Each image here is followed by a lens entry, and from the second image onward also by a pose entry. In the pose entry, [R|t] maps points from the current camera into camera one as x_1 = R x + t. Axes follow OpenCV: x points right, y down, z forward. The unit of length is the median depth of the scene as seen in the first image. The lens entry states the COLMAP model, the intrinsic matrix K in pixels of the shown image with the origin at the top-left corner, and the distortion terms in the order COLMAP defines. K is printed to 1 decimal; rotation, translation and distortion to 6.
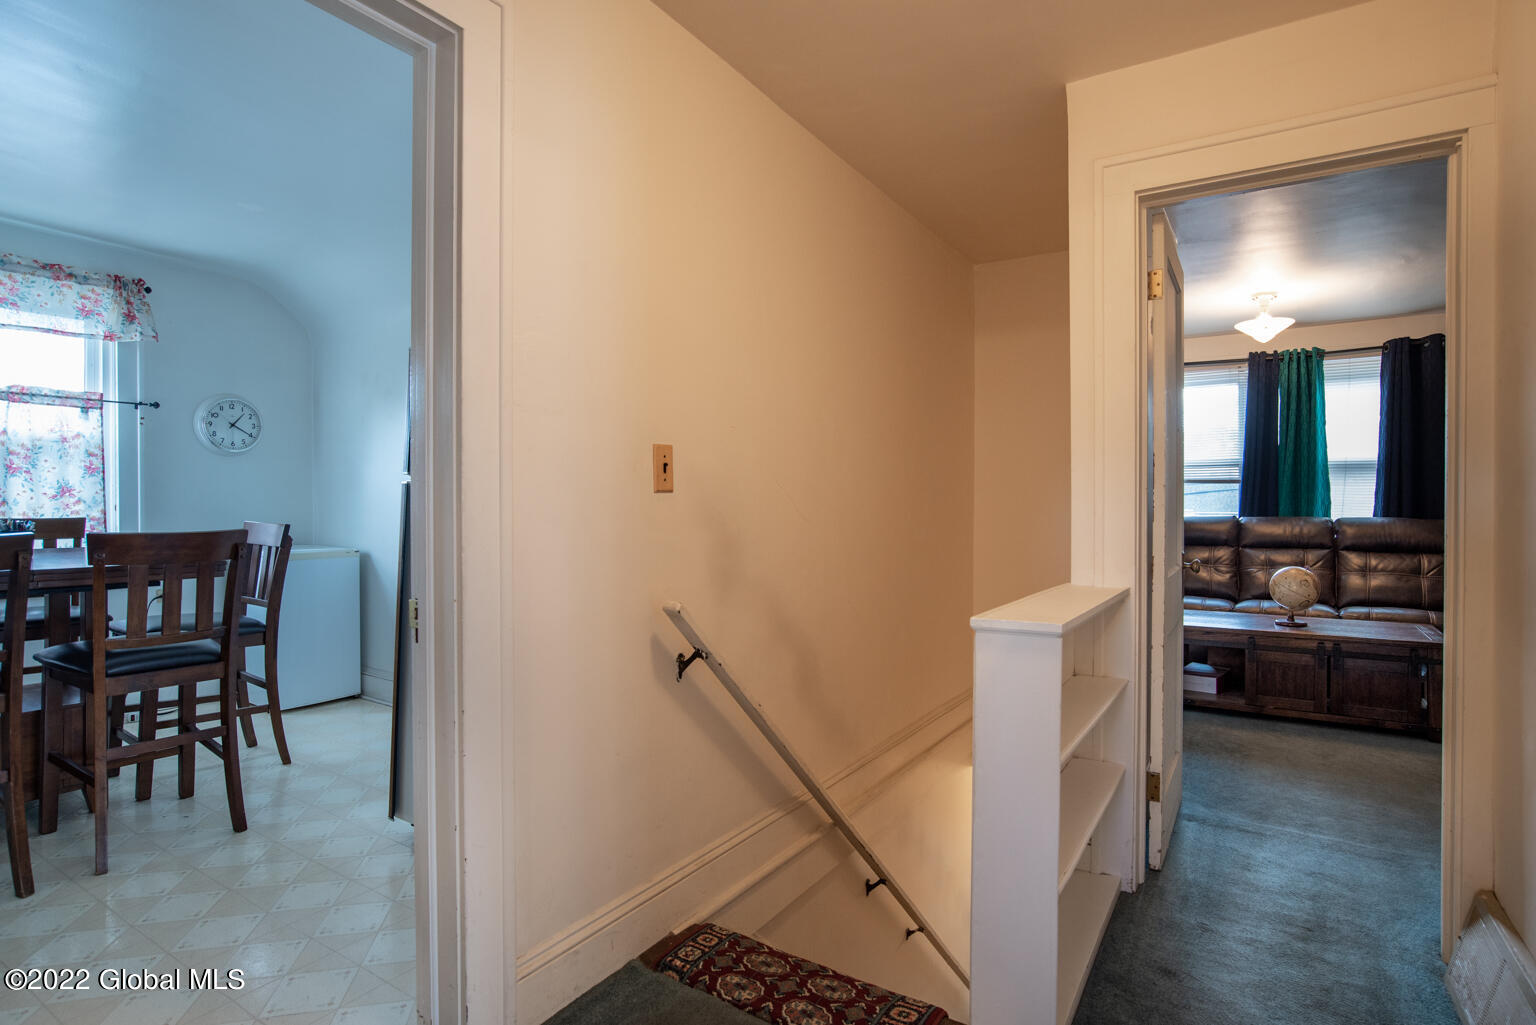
lens RADIAL K [[790.7, 0, 767.8], [0, 790.7, 510.1], [0, 0, 1]] dist [-0.010777, 0.003704]
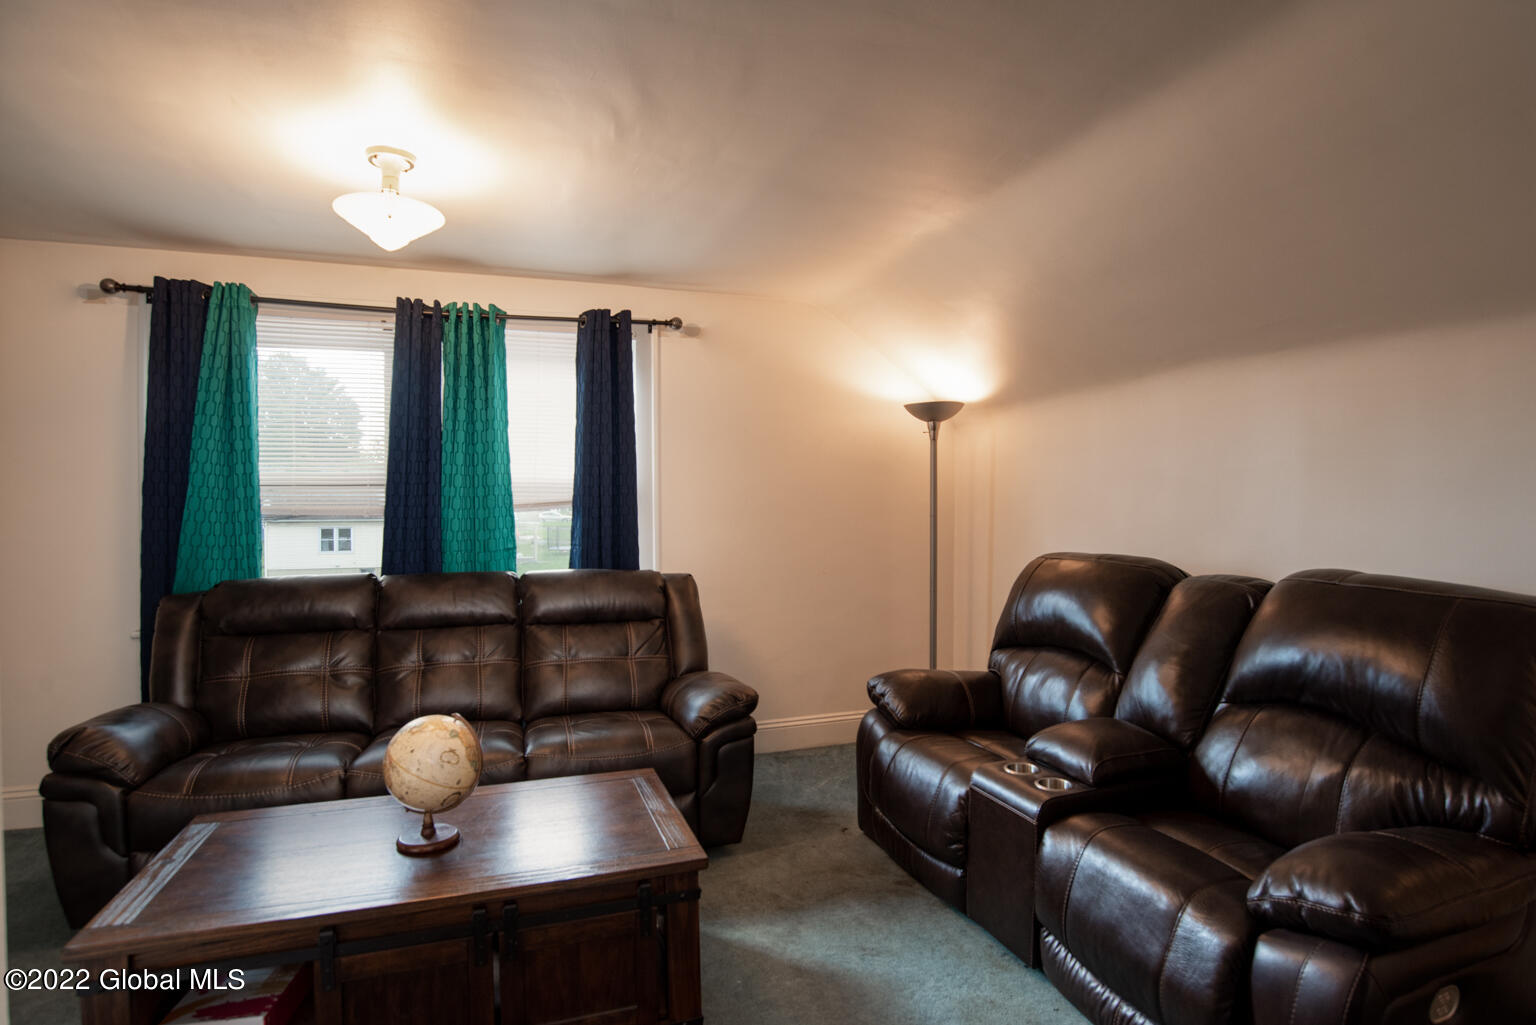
lens RADIAL K [[790.7, 0, 766.0], [0, 790.7, 506.7], [0, 0, 1]] dist [-0.010777, 0.003704]
pose [[0.619556, -0.001487, 0.784951, 0.342572], [0.011707, 0.999904, -0.007346, -0.036666], [-0.784865, 0.013741, 0.619515, 0.447553]]
